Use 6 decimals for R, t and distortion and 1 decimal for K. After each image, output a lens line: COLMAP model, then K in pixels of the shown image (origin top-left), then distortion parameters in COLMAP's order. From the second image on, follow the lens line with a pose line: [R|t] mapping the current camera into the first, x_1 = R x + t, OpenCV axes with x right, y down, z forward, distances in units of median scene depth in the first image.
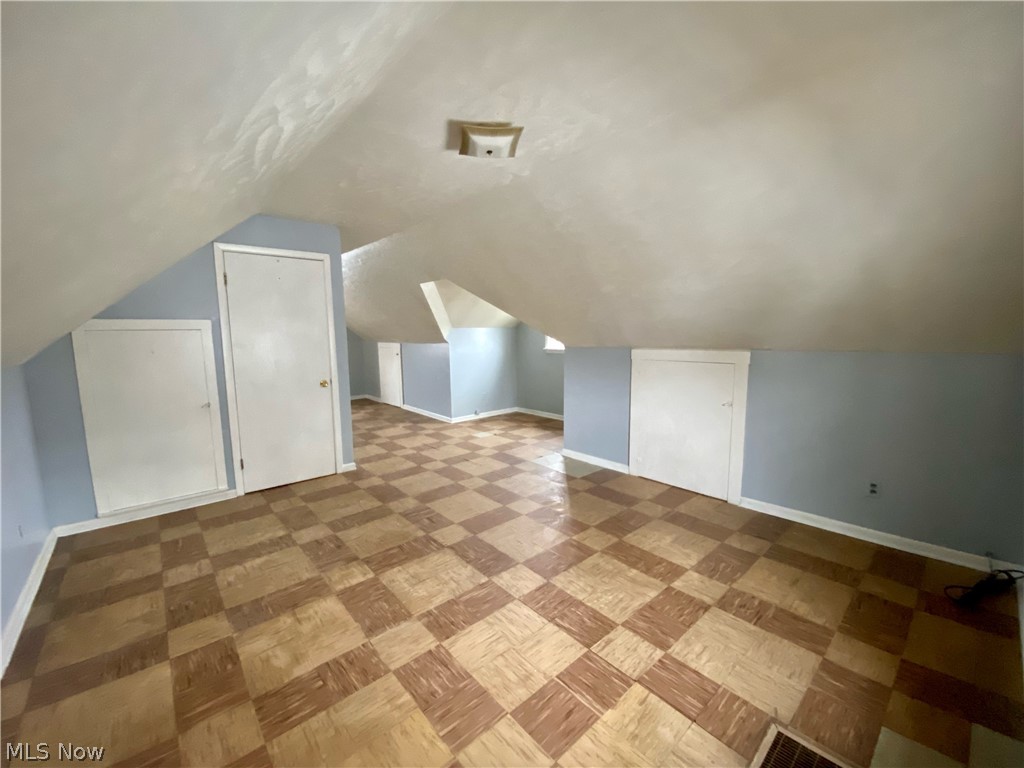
lens RADIAL K [[416.4, 0, 512.0], [0, 416.4, 384.0], [0, 0, 1]] dist [-0.000376, -0.000098]
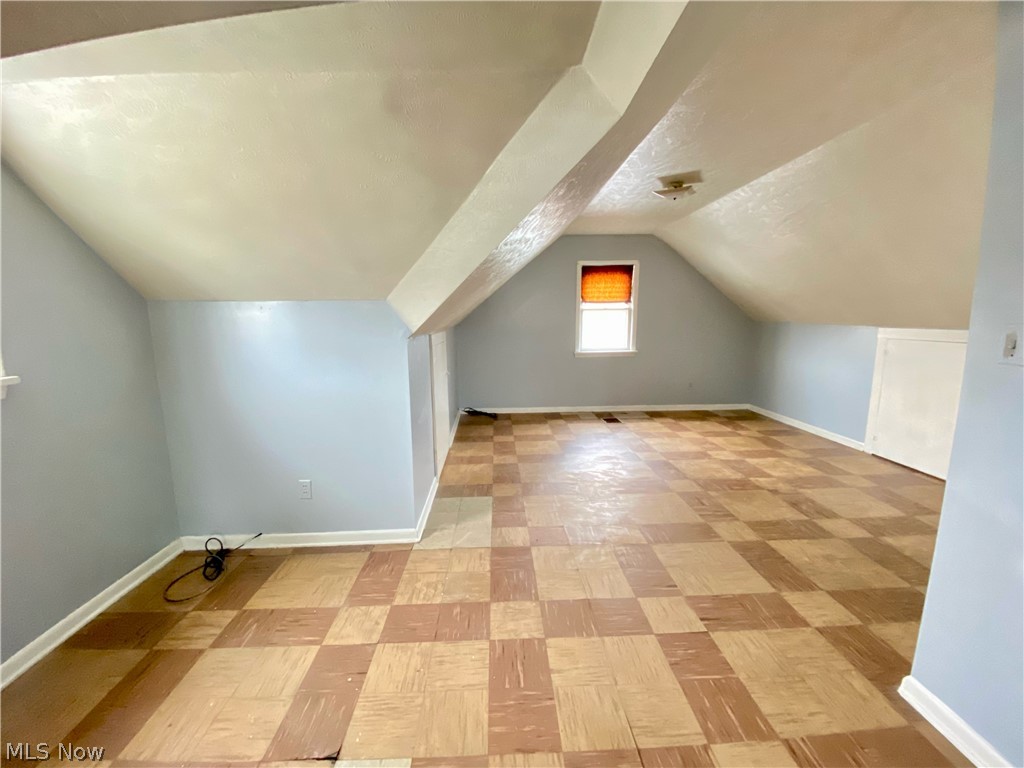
lens RADIAL K [[416.4, 0, 512.0], [0, 416.4, 384.0], [0, 0, 1]] dist [-0.000376, -0.000098]
pose [[-0.777857, -0.084618, 0.622719, -0.436573], [0.097162, 0.962786, 0.252196, -0.224105], [-0.620885, 0.256677, -0.740688, 1.931096]]
